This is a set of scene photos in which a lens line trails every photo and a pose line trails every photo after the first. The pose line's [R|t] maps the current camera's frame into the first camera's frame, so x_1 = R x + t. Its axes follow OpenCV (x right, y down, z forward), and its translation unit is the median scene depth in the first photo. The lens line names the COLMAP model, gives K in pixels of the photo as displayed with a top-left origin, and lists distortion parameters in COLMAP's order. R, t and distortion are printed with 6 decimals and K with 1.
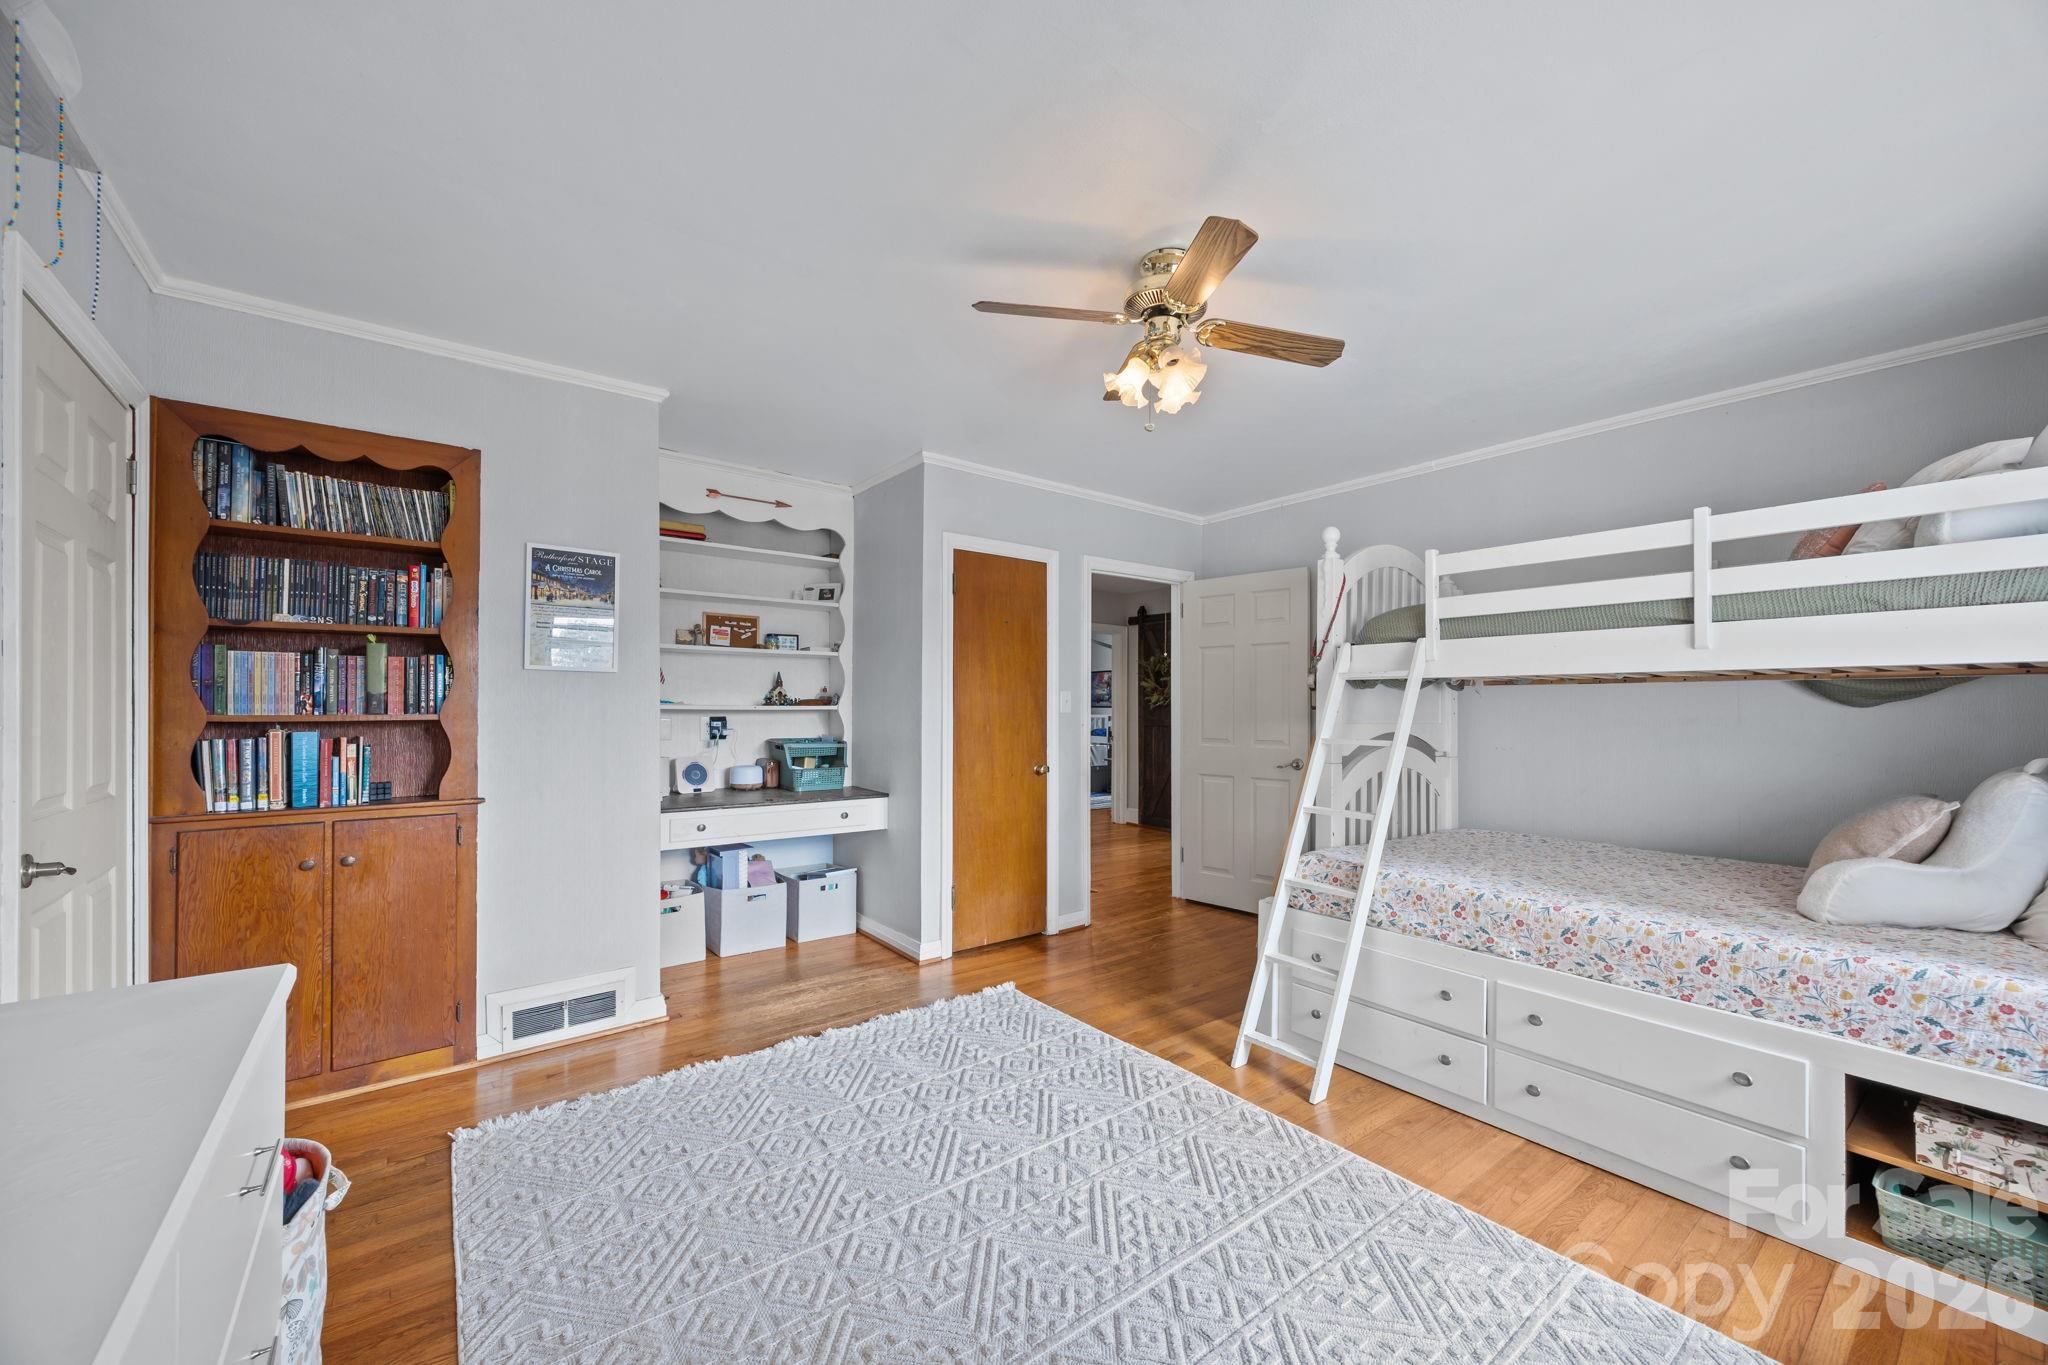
lens RADIAL K [[790.8, 0, 1027.5], [0, 790.8, 700.2], [0, 0, 1]] dist [0.000031, 0.000000]
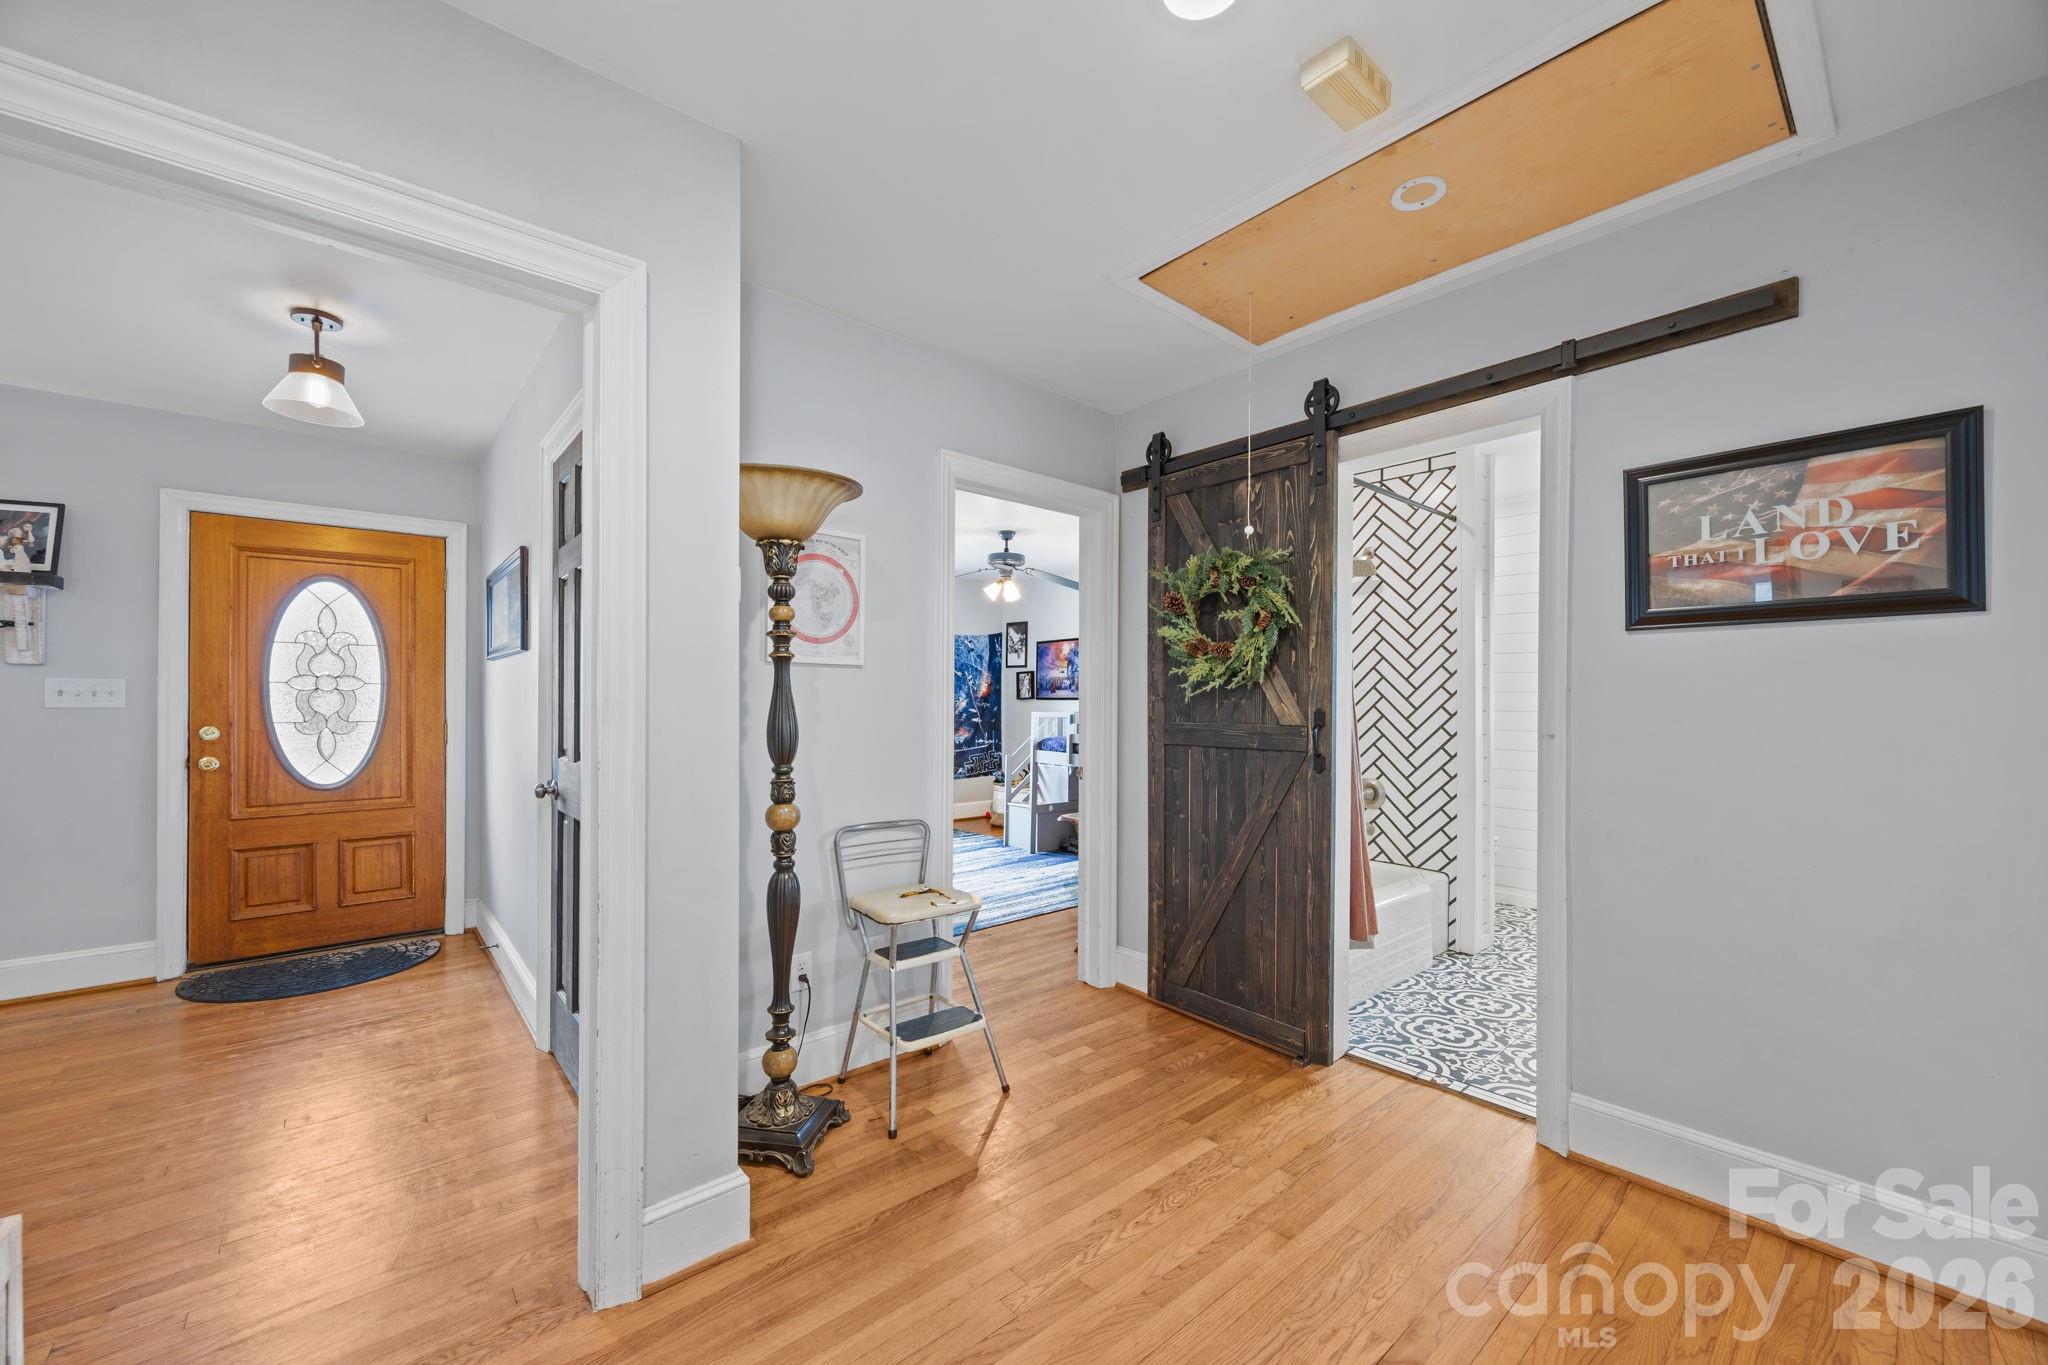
lens RADIAL K [[790.8, 0, 1023.8], [0, 790.8, 680.9], [0, 0, 1]] dist [0.000031, 0.000000]
pose [[0.999193, 0.002383, 0.040107, 0.063377], [-0.002663, 0.999972, 0.006946, -0.000085], [-0.040089, -0.007048, 0.999171, 0.613398]]
